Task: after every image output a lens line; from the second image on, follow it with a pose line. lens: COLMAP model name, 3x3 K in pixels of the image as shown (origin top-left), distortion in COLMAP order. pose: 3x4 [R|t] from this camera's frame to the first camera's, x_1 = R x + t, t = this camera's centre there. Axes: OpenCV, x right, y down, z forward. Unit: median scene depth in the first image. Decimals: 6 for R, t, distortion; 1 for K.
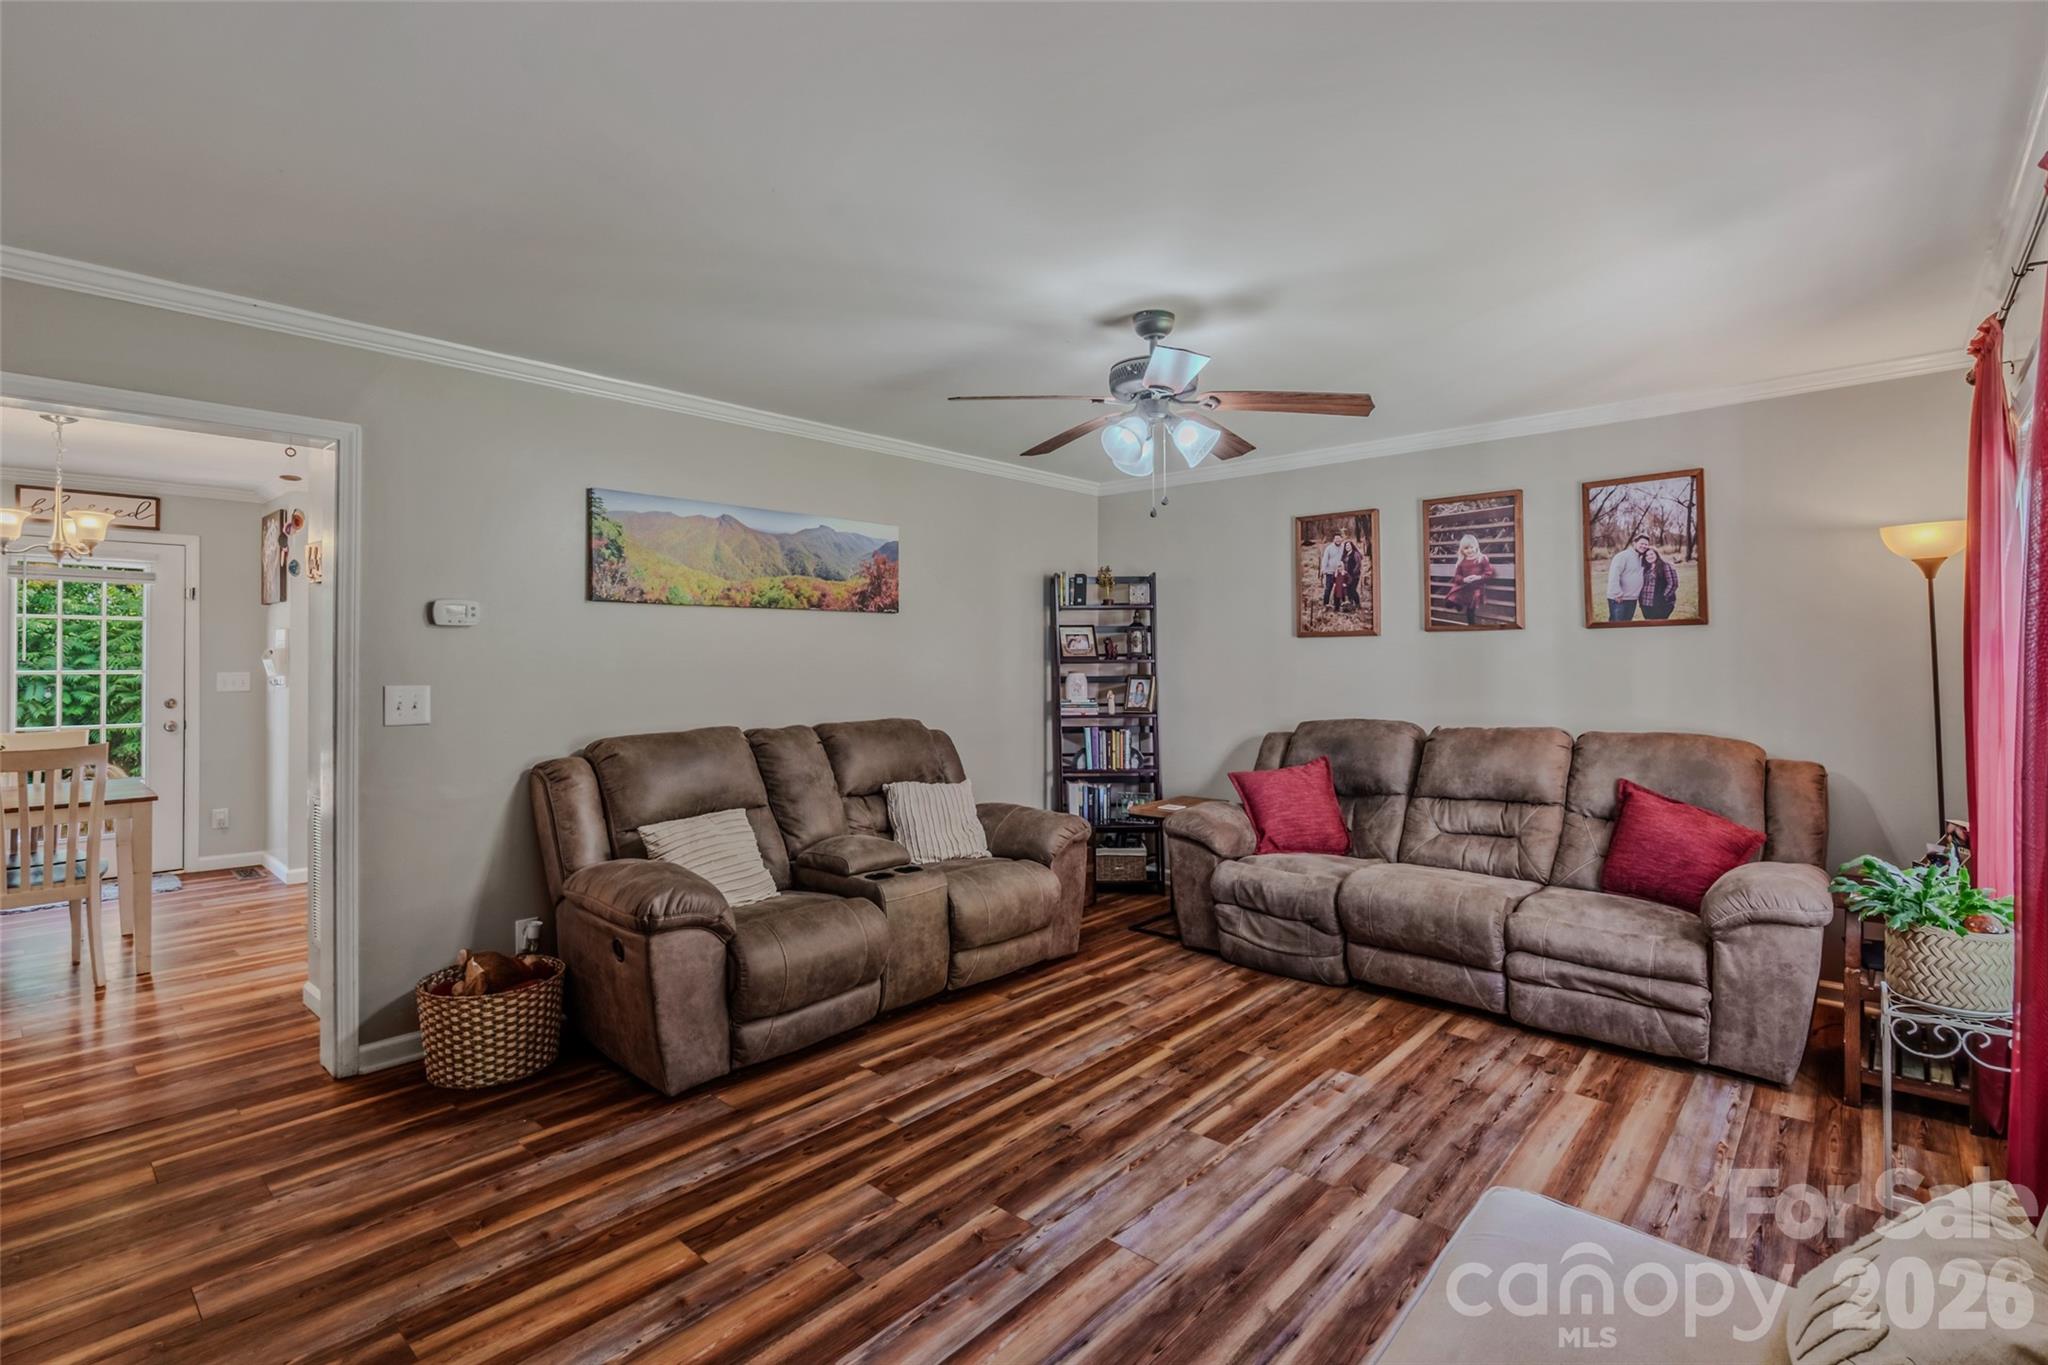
lens RADIAL K [[948.5, 0, 1017.8], [0, 948.5, 650.6], [0, 0, 1]] dist [-0.003322, -0.000493]
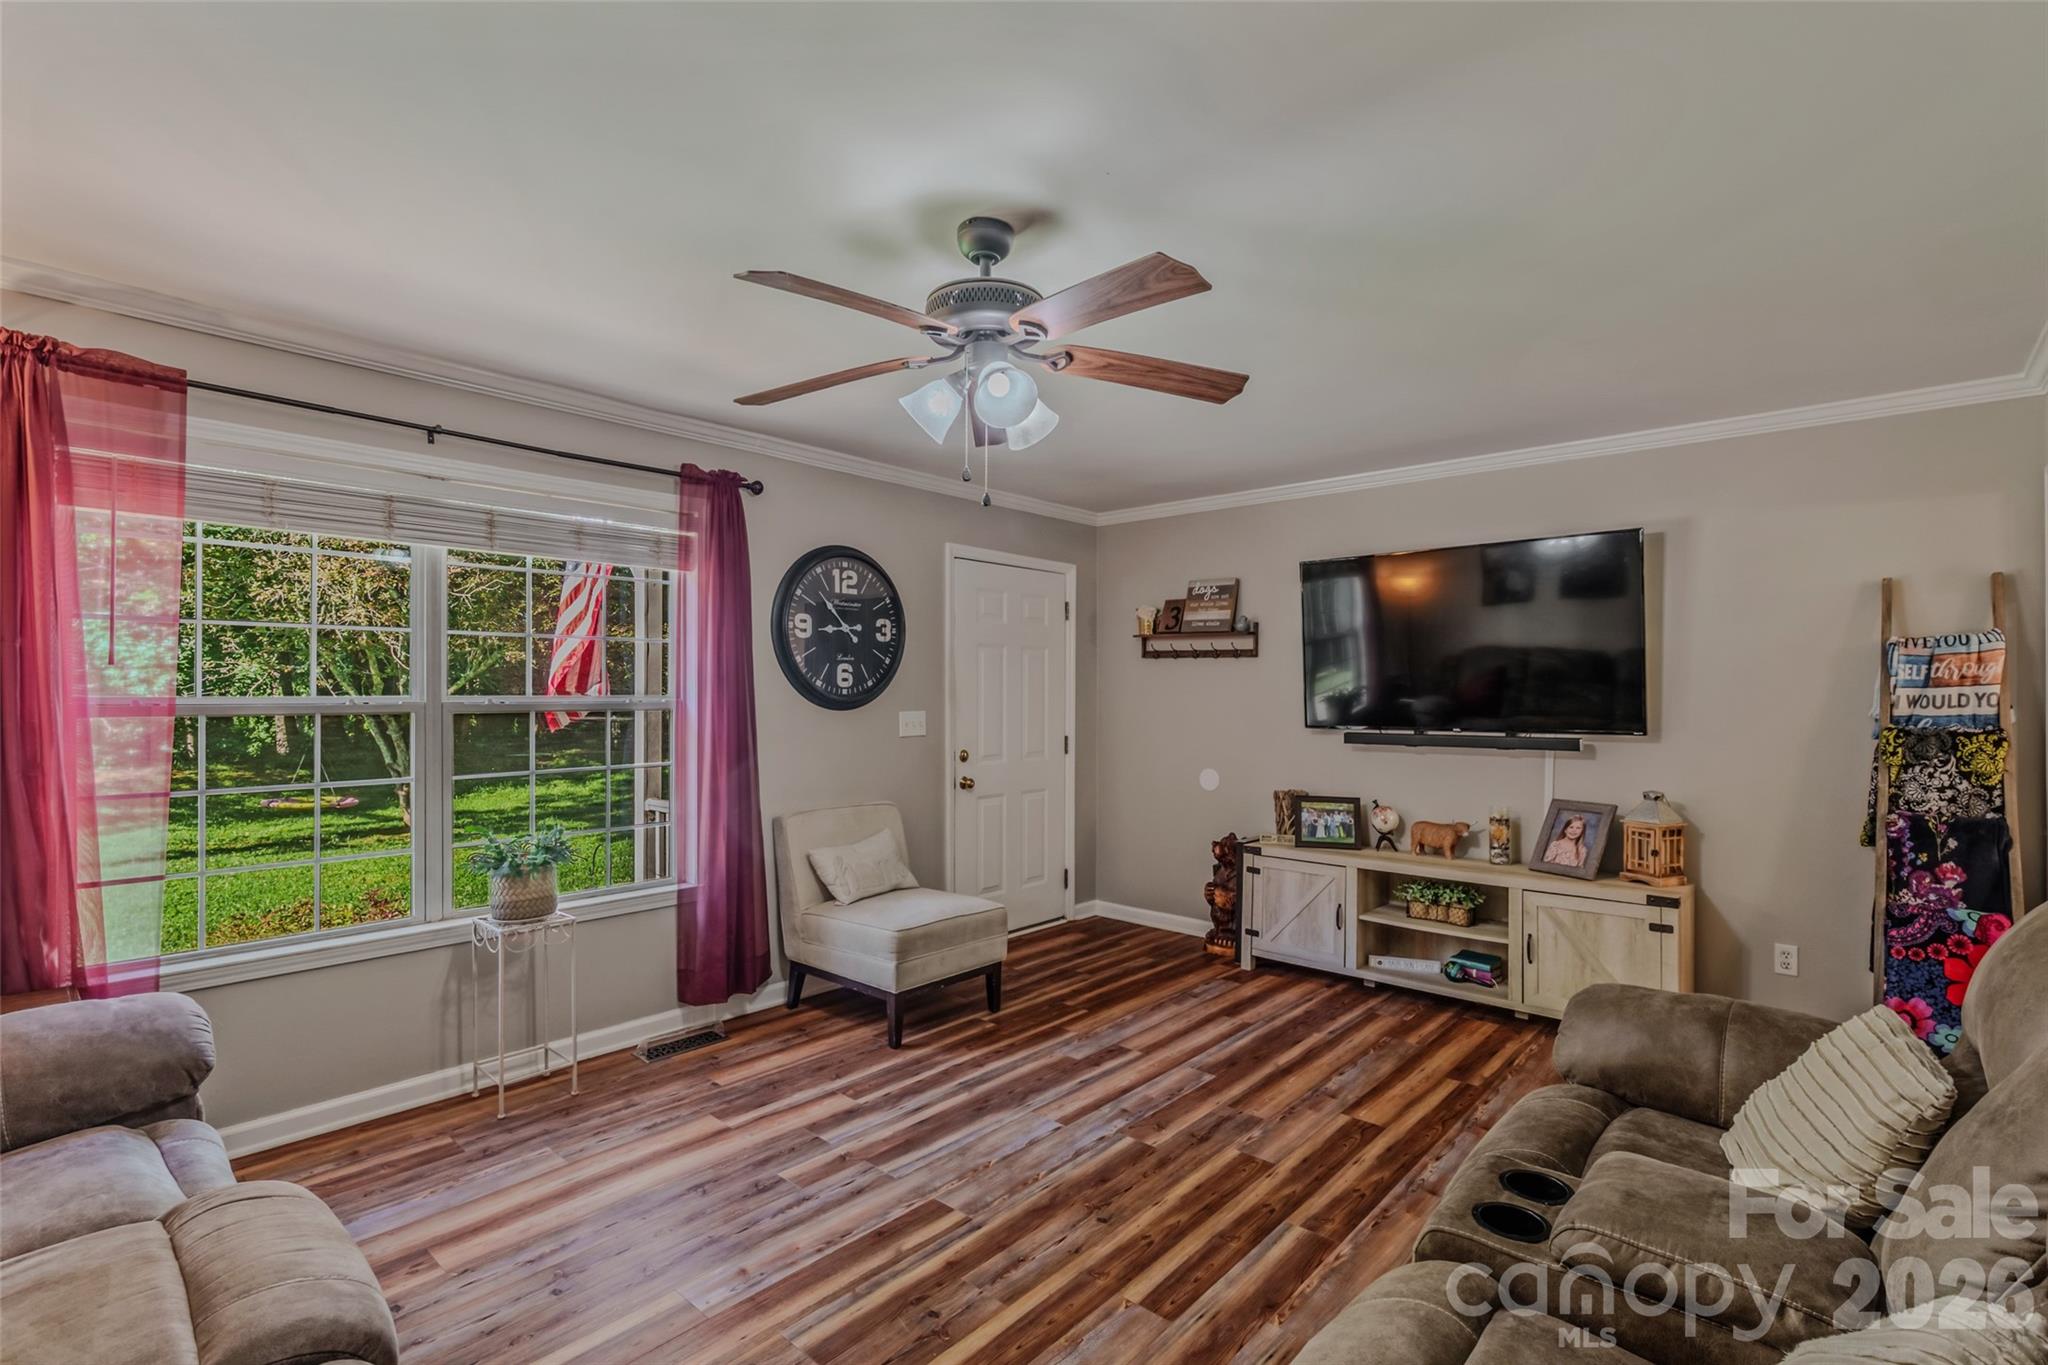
lens RADIAL K [[948.5, 0, 1023.7], [0, 948.5, 695.6], [0, 0, 1]] dist [-0.003322, -0.000493]
pose [[-0.999938, -0.000534, -0.011106, 0.111061], [-0.000494, 0.999993, -0.003596, 0.008629], [0.011108, -0.003591, -0.999932, 1.556735]]
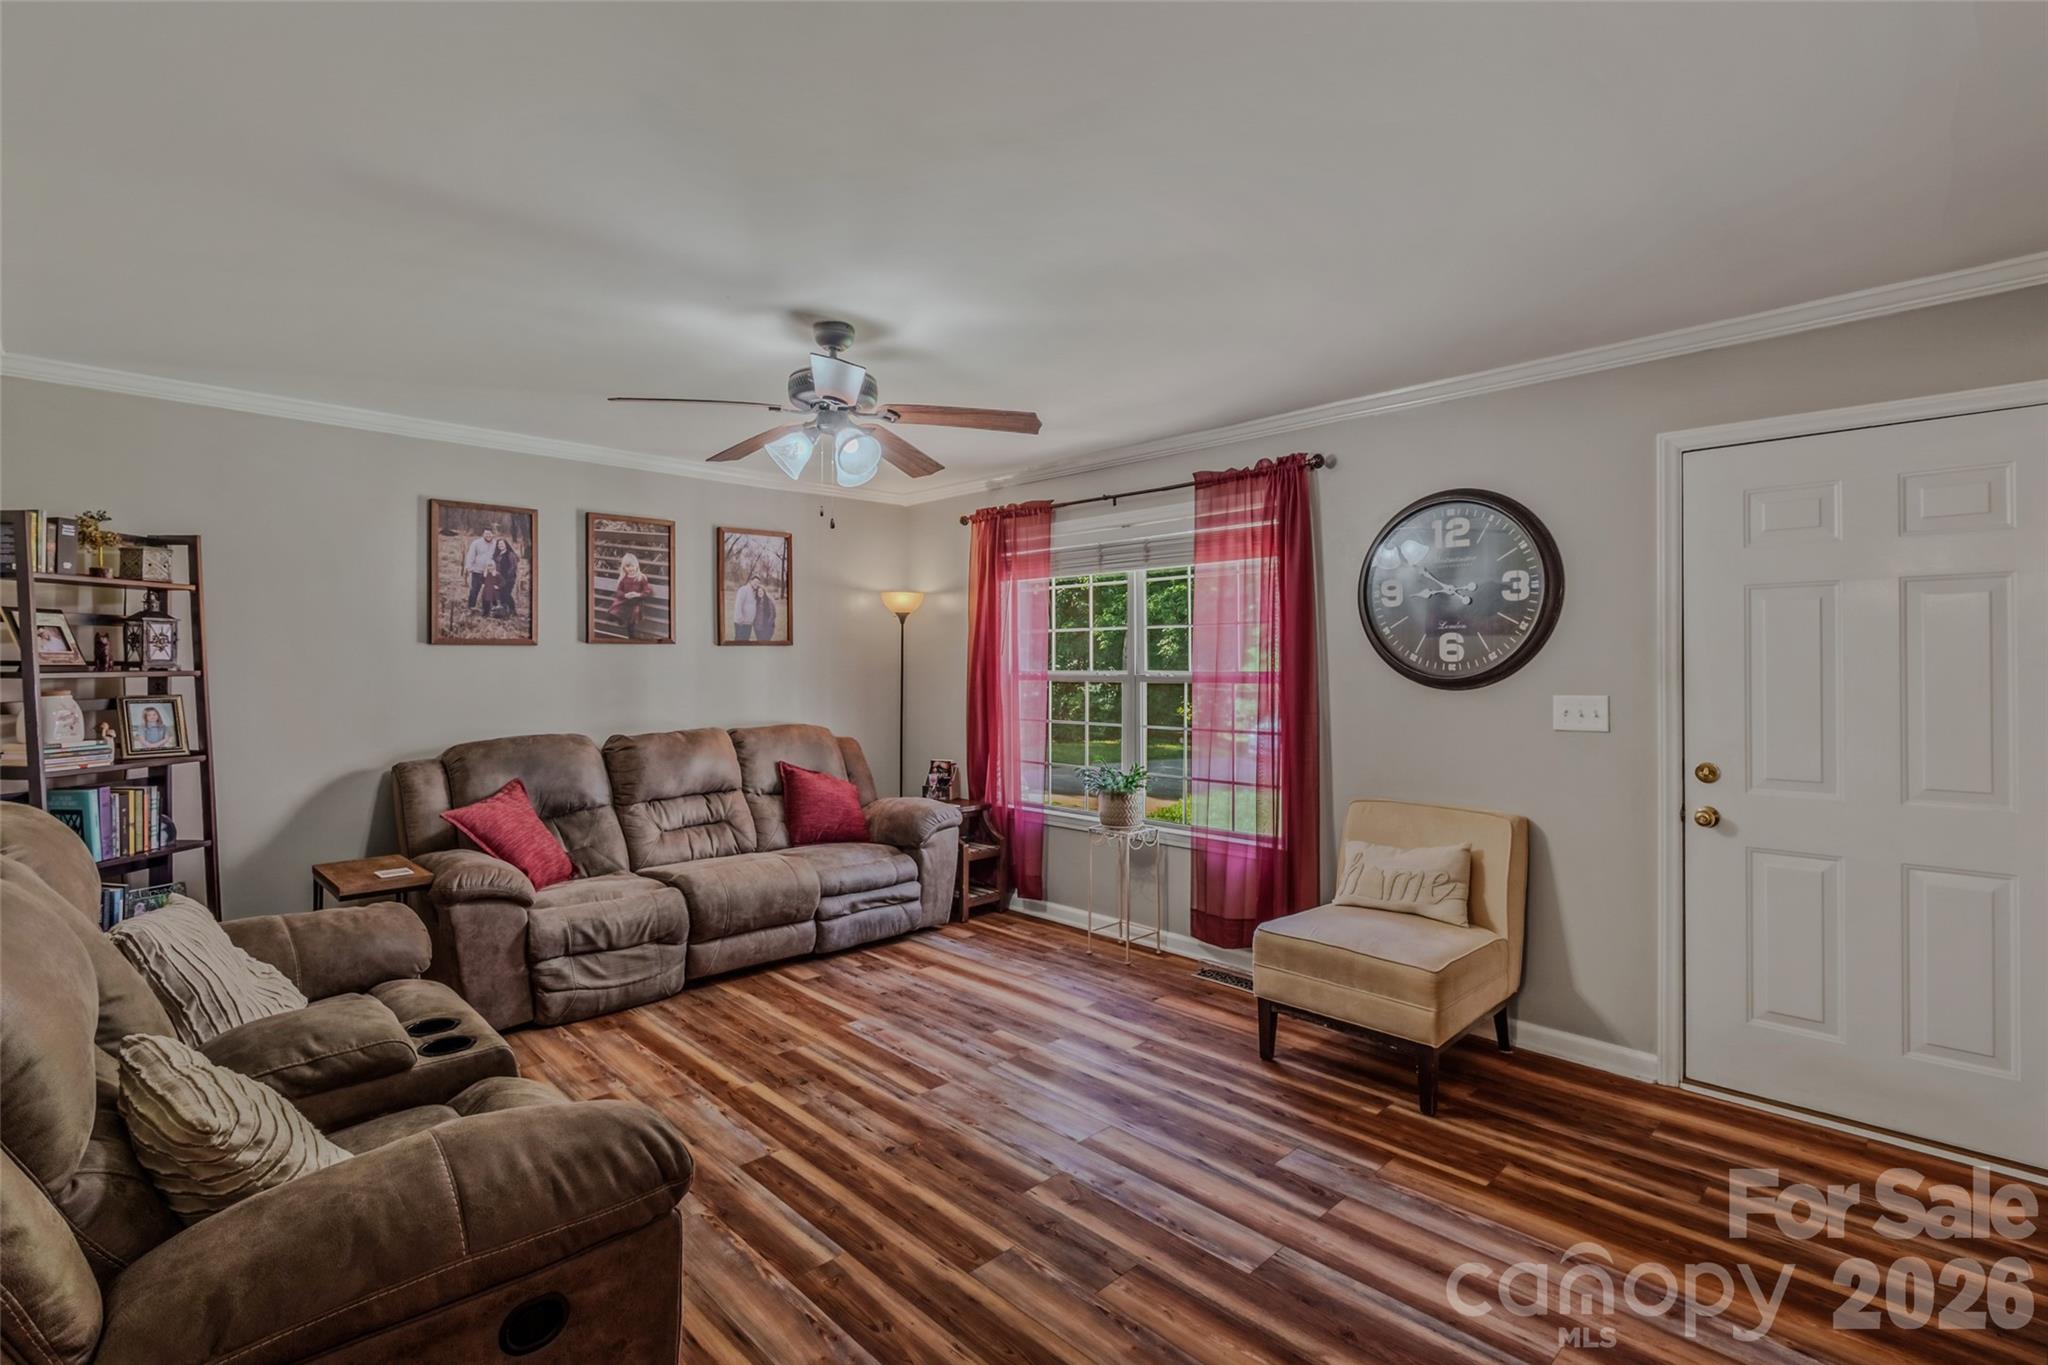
lens RADIAL K [[948.5, 0, 1023.0], [0, 948.5, 669.1], [0, 0, 1]] dist [-0.003322, -0.000493]
pose [[0.065249, 0.002057, 0.997867, -0.752093], [-0.009154, 0.999957, -0.001463, 0.006511], [-0.997827, -0.009039, 0.065265, 0.660252]]
